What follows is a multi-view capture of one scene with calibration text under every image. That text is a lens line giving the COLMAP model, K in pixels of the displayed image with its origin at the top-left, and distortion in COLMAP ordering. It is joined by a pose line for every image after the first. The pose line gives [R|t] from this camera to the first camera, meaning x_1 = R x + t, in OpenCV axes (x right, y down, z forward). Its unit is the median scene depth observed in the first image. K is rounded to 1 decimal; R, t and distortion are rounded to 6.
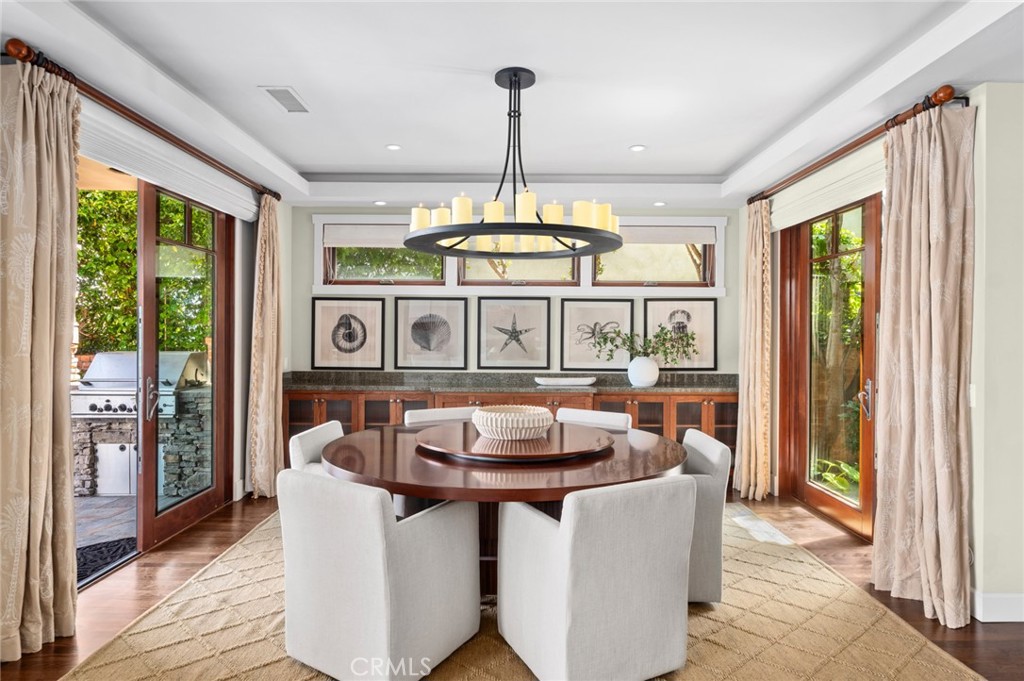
lens RADIAL K [[538.1, 0, 509.8], [0, 538.1, 335.8], [0, 0, 1]] dist [0.001189, -0.003966]
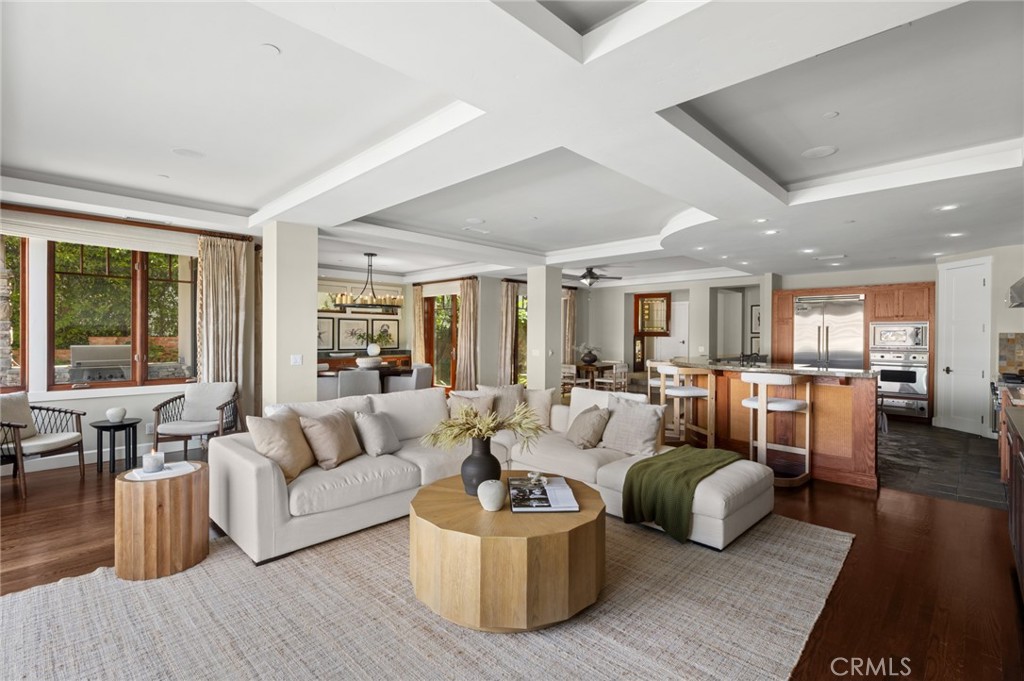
lens RADIAL K [[476.1, 0, 519.3], [0, 476.1, 334.6], [0, 0, 1]] dist [-0.000432, -0.000790]
pose [[0.677874, -0.000784, 0.735177, -0.860476], [-0.004763, 0.999974, 0.005458, -0.016044], [-0.735162, -0.007201, 0.677853, -0.913791]]
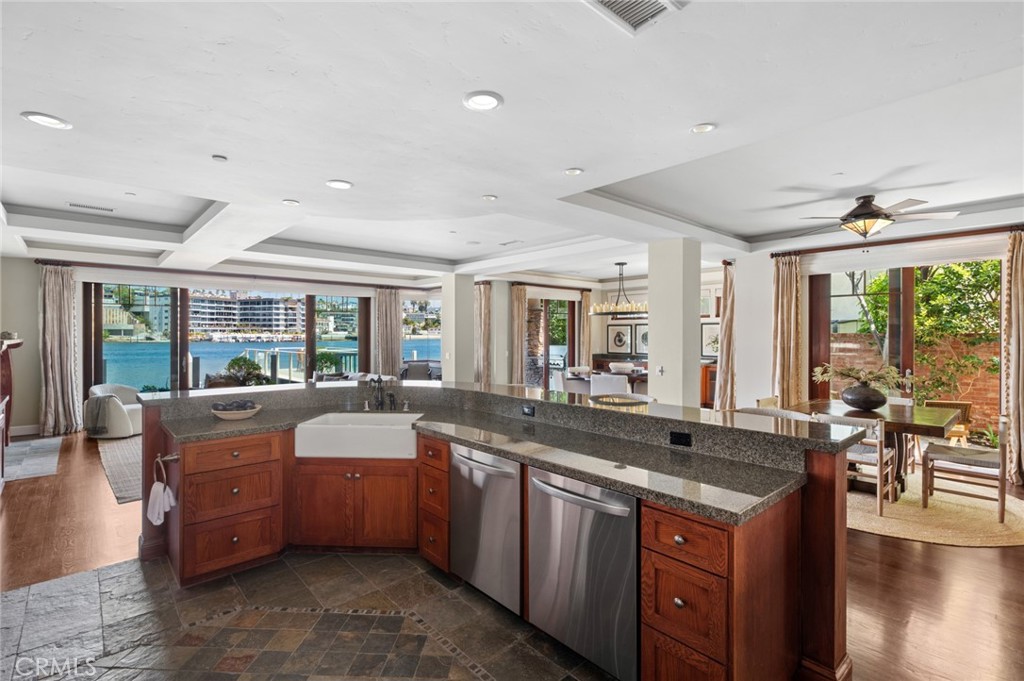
lens RADIAL K [[476.1, 0, 507.7], [0, 476.1, 340.0], [0, 0, 1]] dist [-0.000432, -0.000790]
pose [[0.671132, 0.002956, -0.741332, 1.006109], [0.002421, 0.999978, 0.006179, -0.016273], [0.741334, -0.005941, 0.671110, -0.885809]]
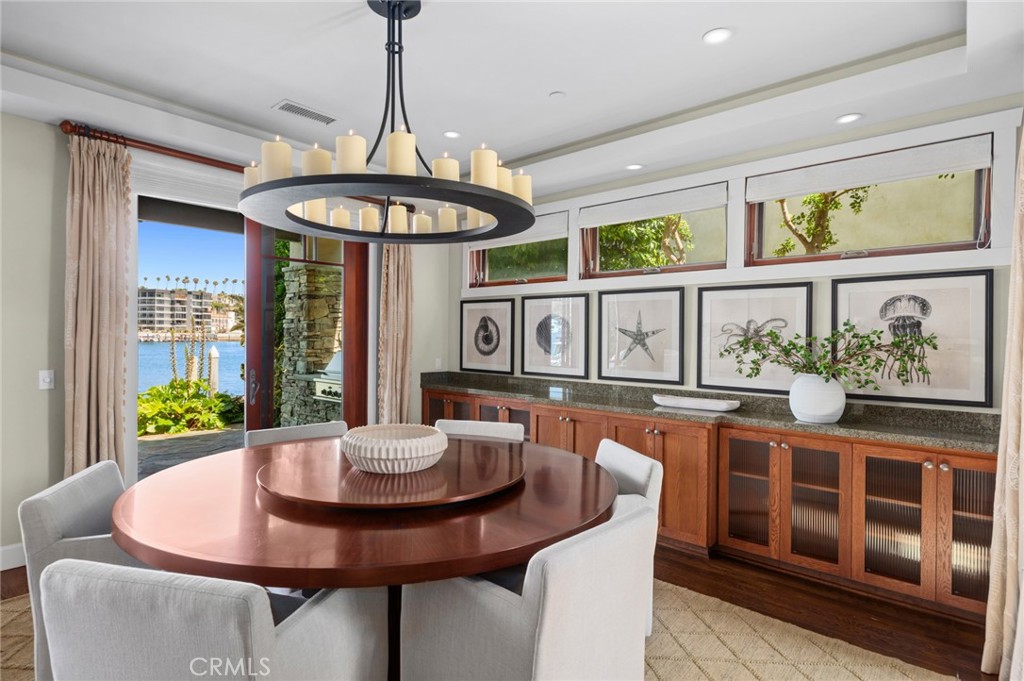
lens RADIAL K [[514.5, 0, 513.0], [0, 514.5, 347.3], [0, 0, 1]] dist [-0.001279, 0.002940]
pose [[0.760516, 0.015372, -0.649137, 0.354488], [-0.006647, 0.999852, 0.015890, 0.001161], [0.649285, -0.007770, 0.760505, 0.315697]]
